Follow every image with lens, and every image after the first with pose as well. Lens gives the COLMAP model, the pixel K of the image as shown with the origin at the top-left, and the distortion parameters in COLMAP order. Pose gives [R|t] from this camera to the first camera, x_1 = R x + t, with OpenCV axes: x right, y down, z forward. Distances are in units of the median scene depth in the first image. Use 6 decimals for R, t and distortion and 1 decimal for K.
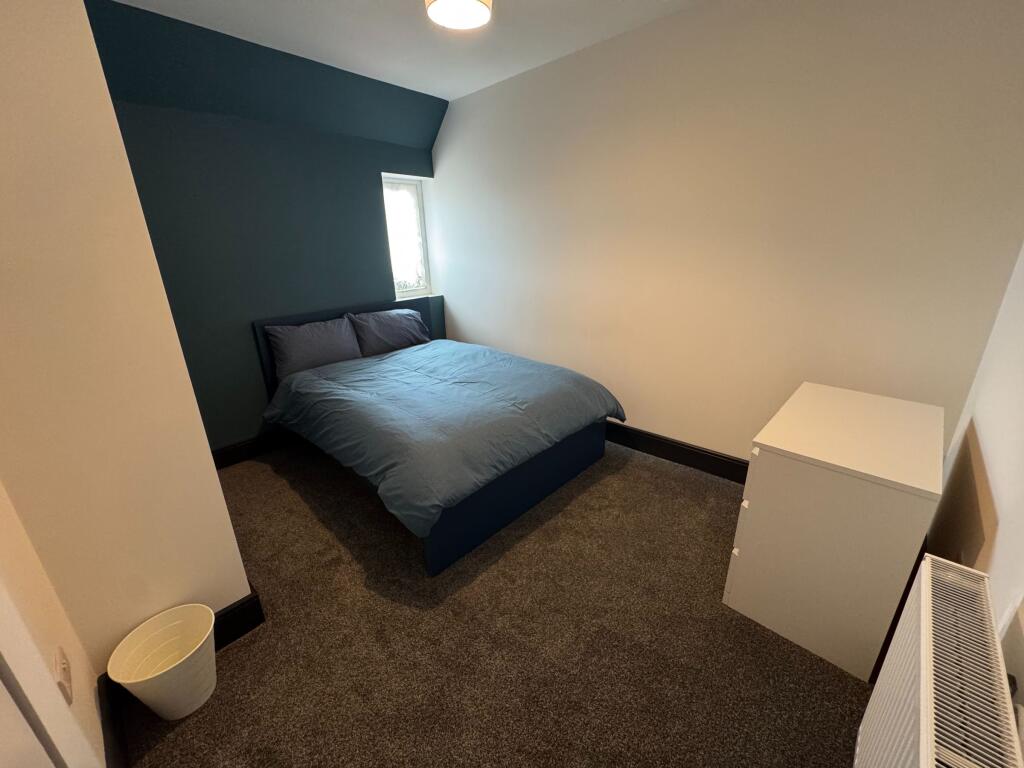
lens RADIAL K [[408.1, 0, 510.8], [0, 408.1, 383.3], [0, 0, 1]] dist [-0.005013, 0.001231]
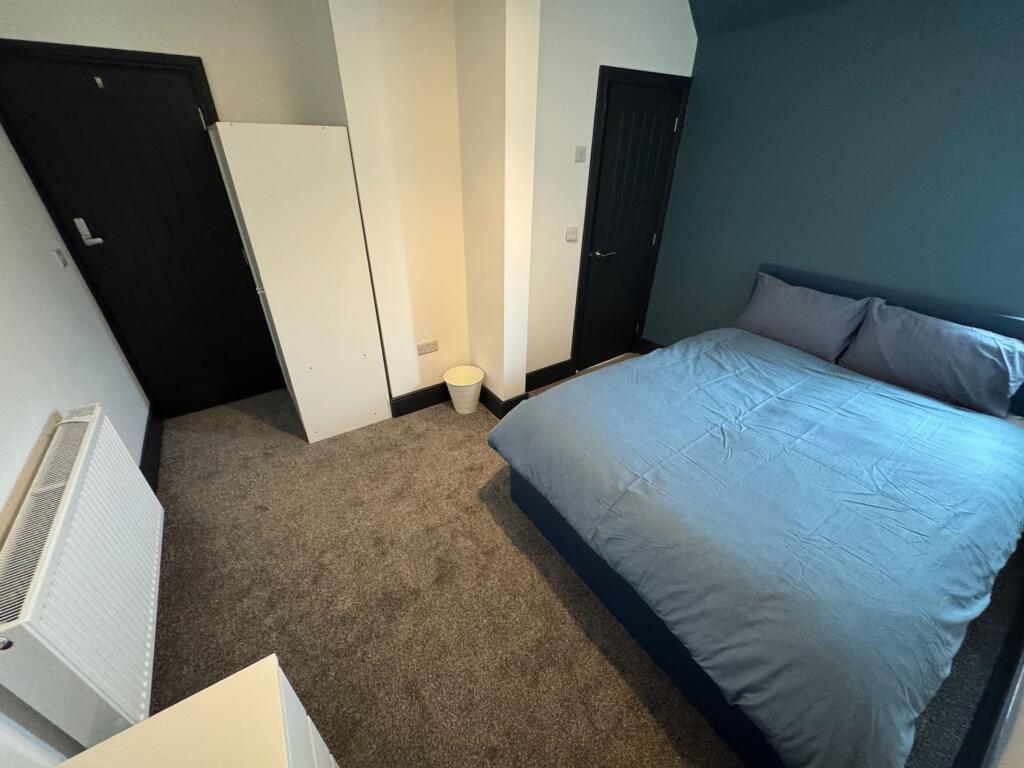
lens RADIAL K [[408.1, 0, 510.8], [0, 408.1, 383.3], [0, 0, 1]] dist [-0.005013, 0.001231]
pose [[-0.221717, 0.522277, -0.823449, 0.403255], [-0.321907, 0.757921, 0.567390, -0.290218], [0.920444, 0.390874, 0.000081, 0.588082]]
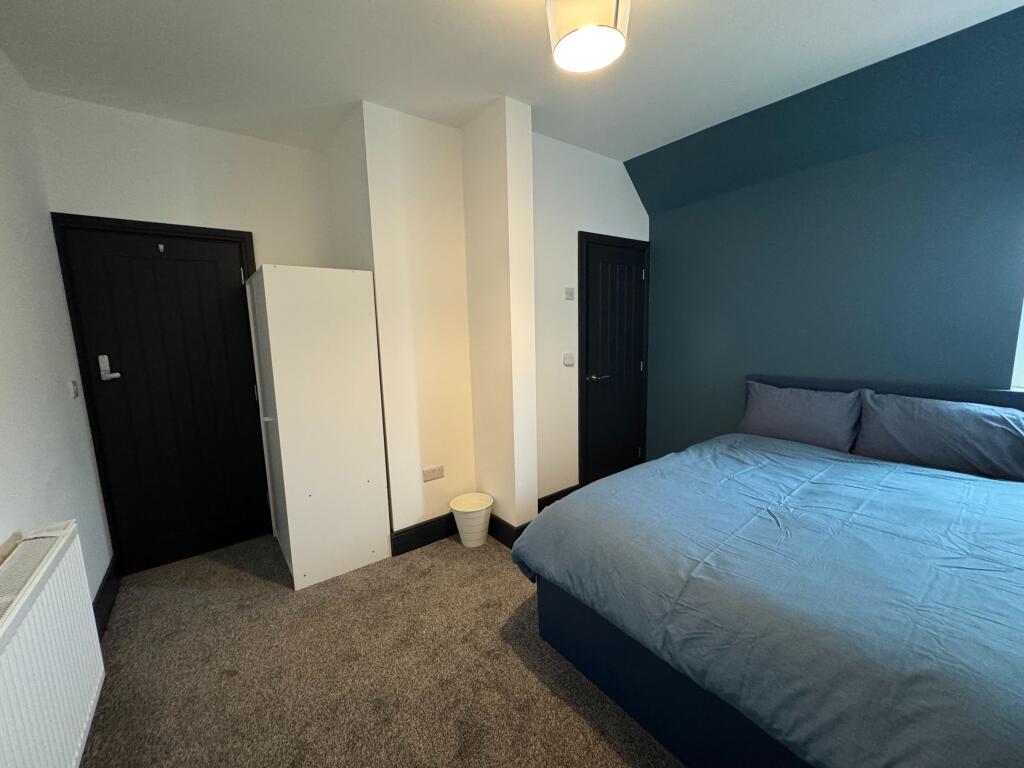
lens RADIAL K [[408.1, 0, 510.8], [0, 408.1, 383.3], [0, 0, 1]] dist [-0.005013, 0.001231]
pose [[-0.166239, 0.171041, -0.971138, 0.442342], [-0.287863, 0.933526, 0.213693, -0.180079], [0.943133, 0.315079, -0.105952, 0.572833]]
